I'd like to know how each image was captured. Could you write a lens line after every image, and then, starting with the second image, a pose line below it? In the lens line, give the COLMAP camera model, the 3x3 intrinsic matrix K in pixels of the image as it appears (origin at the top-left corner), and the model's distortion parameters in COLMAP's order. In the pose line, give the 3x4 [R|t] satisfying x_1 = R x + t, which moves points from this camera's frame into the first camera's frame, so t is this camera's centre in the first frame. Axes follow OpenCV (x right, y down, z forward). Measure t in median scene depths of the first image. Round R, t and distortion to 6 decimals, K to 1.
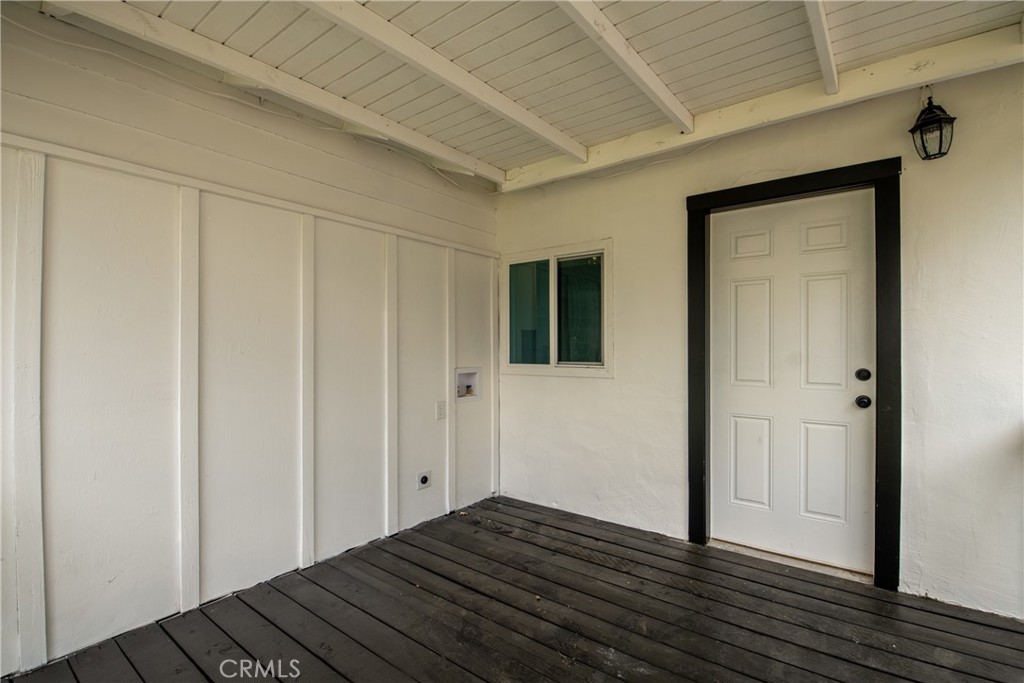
lens RADIAL K [[466.0, 0, 476.9], [0, 466.0, 348.2], [0, 0, 1]] dist [-0.004110, -0.008214]
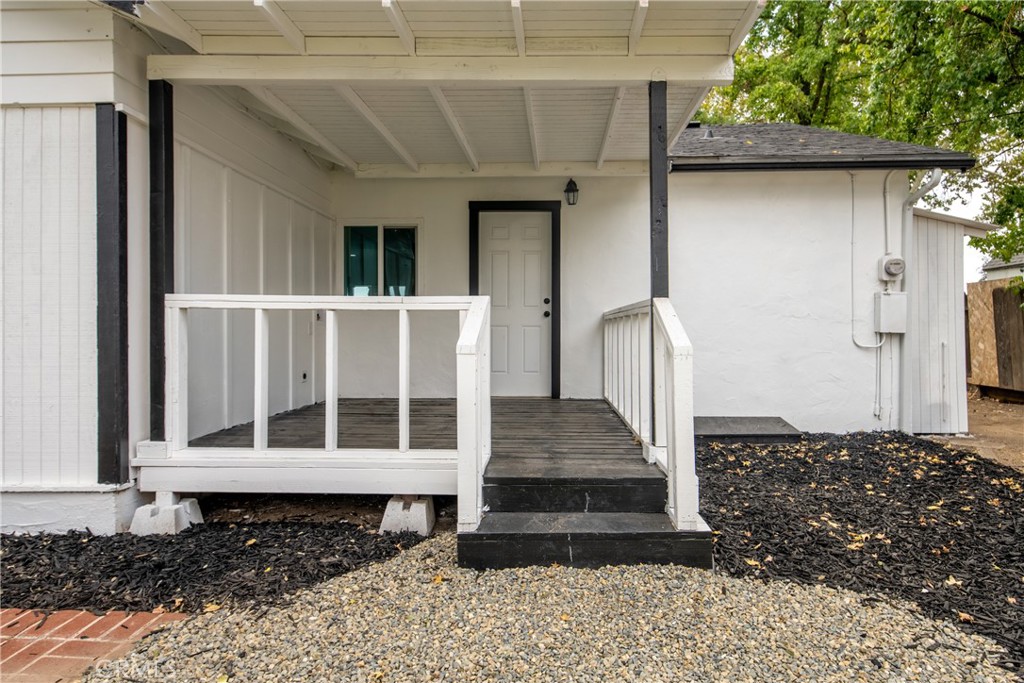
lens RADIAL K [[599.3, 0, 512.0], [0, 599.3, 332.9], [0, 0, 1]] dist [0.001846, 0.000333]
pose [[0.796361, -0.004999, 0.604801, -0.815325], [-0.000842, 0.999956, 0.009374, 0.156452], [-0.604821, -0.007974, 0.796321, -0.933119]]
